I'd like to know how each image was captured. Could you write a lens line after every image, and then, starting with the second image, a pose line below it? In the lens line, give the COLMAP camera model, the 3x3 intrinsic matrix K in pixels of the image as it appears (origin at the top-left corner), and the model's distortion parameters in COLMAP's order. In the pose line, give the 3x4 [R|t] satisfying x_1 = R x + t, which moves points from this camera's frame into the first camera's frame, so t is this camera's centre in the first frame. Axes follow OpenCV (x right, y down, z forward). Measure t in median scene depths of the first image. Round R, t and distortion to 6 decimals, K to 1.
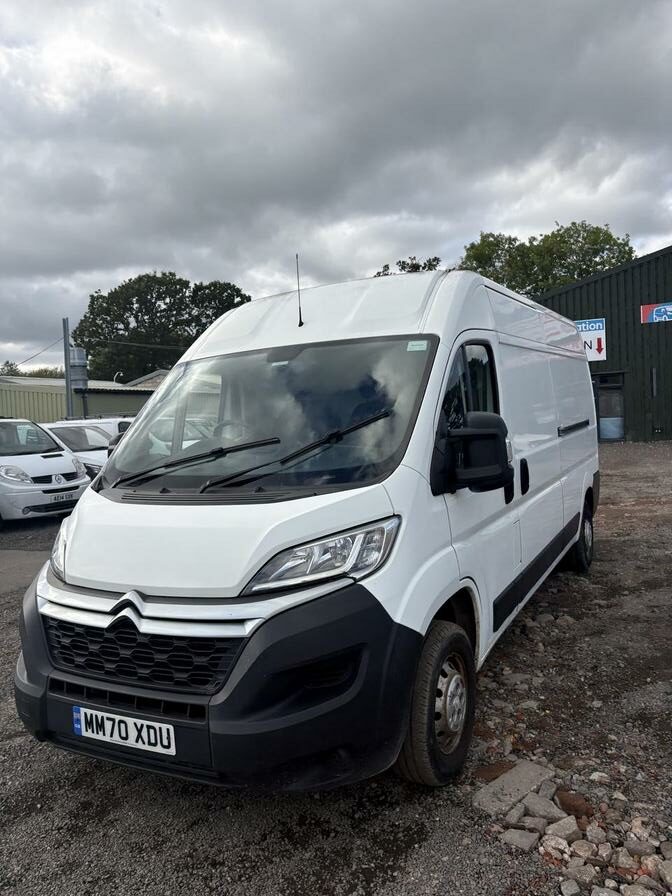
lens RADIAL K [[684.1, 0, 334.9], [0, 684.1, 448.3], [0, 0, 1]] dist [0.031330, -0.020311]
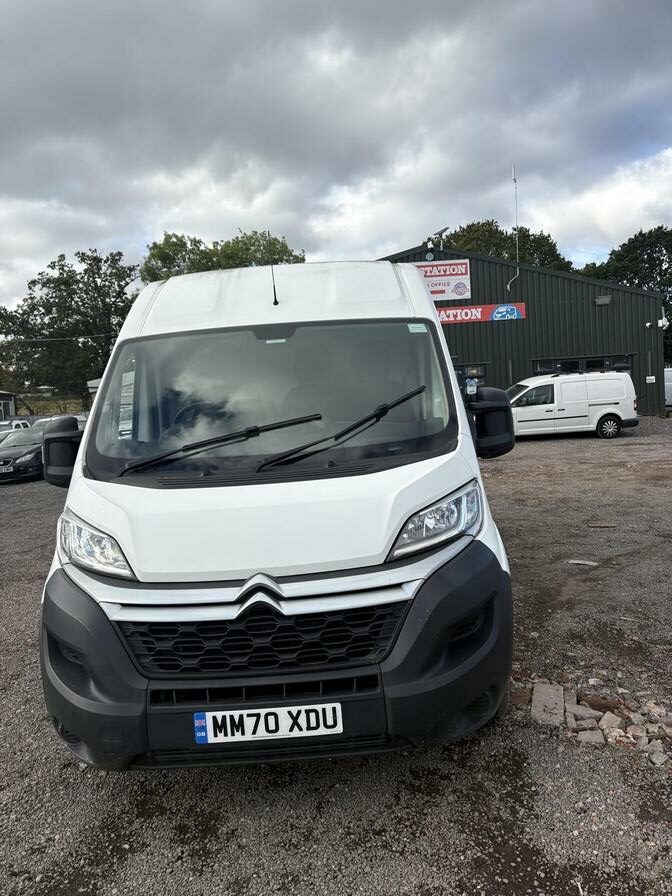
lens RADIAL K [[684.1, 0, 334.5], [0, 684.1, 449.5], [0, 0, 1]] dist [0.031330, -0.020311]
pose [[0.883279, -0.037817, 0.467320, -0.626389], [0.038739, 0.999220, 0.007640, 0.035121], [-0.467244, 0.011355, 0.884055, 0.130500]]
